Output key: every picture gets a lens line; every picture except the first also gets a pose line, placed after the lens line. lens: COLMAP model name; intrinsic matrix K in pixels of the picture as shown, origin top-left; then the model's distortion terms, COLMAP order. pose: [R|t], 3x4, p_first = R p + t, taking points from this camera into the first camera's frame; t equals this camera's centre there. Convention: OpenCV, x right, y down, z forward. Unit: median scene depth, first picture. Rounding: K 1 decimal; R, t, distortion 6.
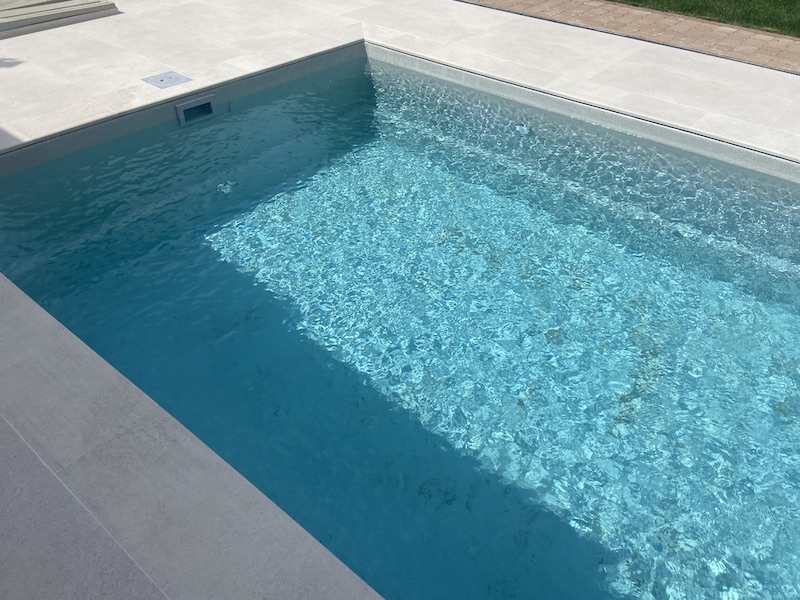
lens RADIAL K [[611.9, 0, 399.6], [0, 611.9, 278.3], [0, 0, 1]] dist [0.135034, -0.183391]
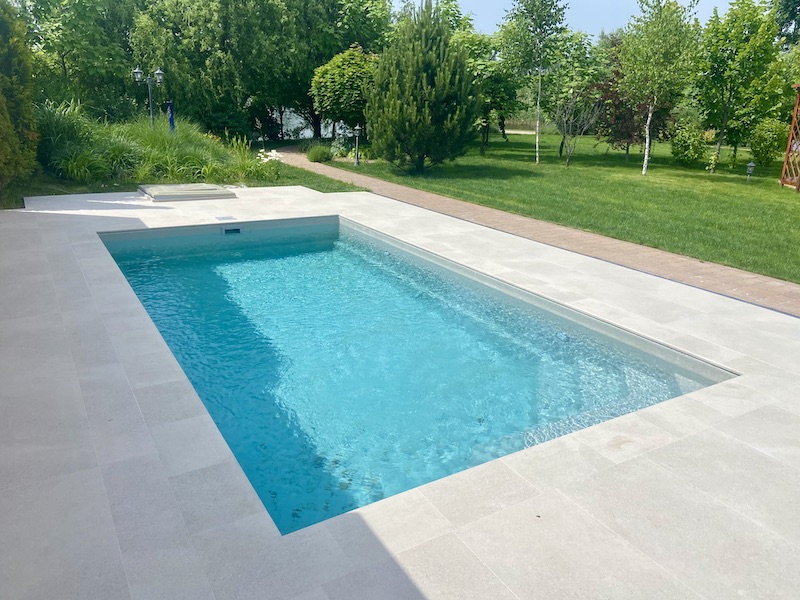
lens RADIAL K [[611.9, 0, 399.6], [0, 611.9, 278.3], [0, 0, 1]] dist [0.135034, -0.183391]
pose [[0.942119, 0.090650, -0.322791, 0.781653], [-0.199198, 0.925751, -0.321411, 0.386667], [0.269689, 0.367106, 0.890225, -0.595832]]
